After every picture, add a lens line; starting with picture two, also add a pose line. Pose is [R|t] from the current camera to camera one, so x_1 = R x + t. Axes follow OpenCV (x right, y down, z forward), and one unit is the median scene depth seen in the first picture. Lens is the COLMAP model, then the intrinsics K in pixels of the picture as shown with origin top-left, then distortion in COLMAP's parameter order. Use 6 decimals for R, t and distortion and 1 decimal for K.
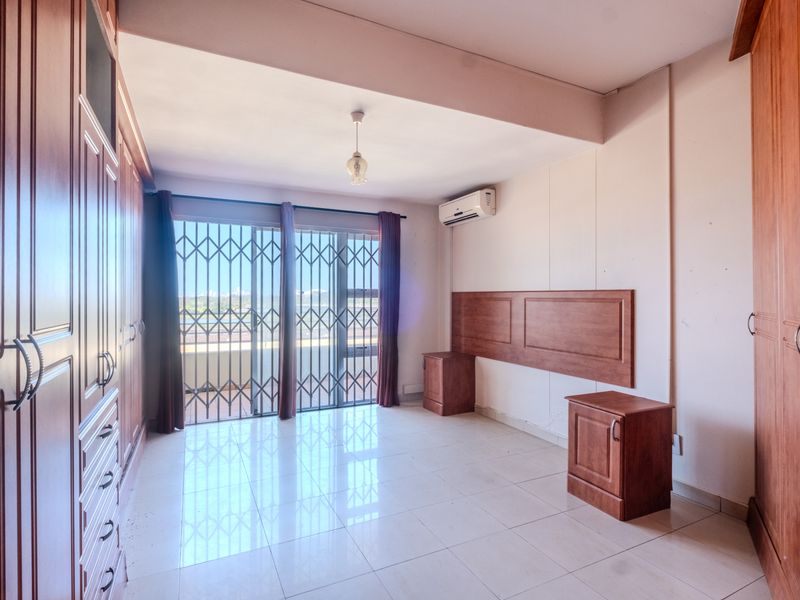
lens RADIAL K [[406.9, 0, 397.7], [0, 406.9, 300.6], [0, 0, 1]] dist [0.004615, 0.002058]
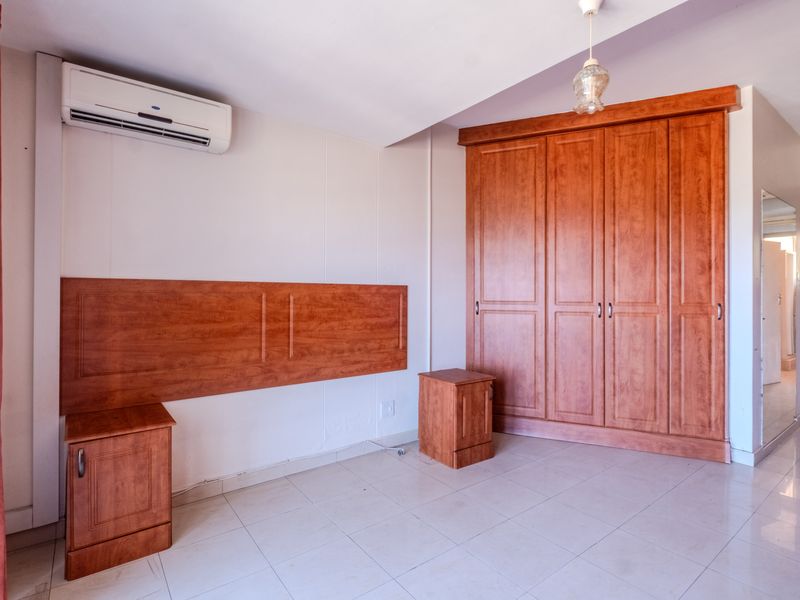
lens RADIAL K [[406.9, 0, 397.9], [0, 406.9, 292.8], [0, 0, 1]] dist [0.004615, 0.002058]
pose [[-0.171397, -0.001102, 0.985201, -0.463730], [0.001205, 0.999998, 0.001328, -0.006188], [-0.985201, 0.001415, -0.171395, 0.977075]]
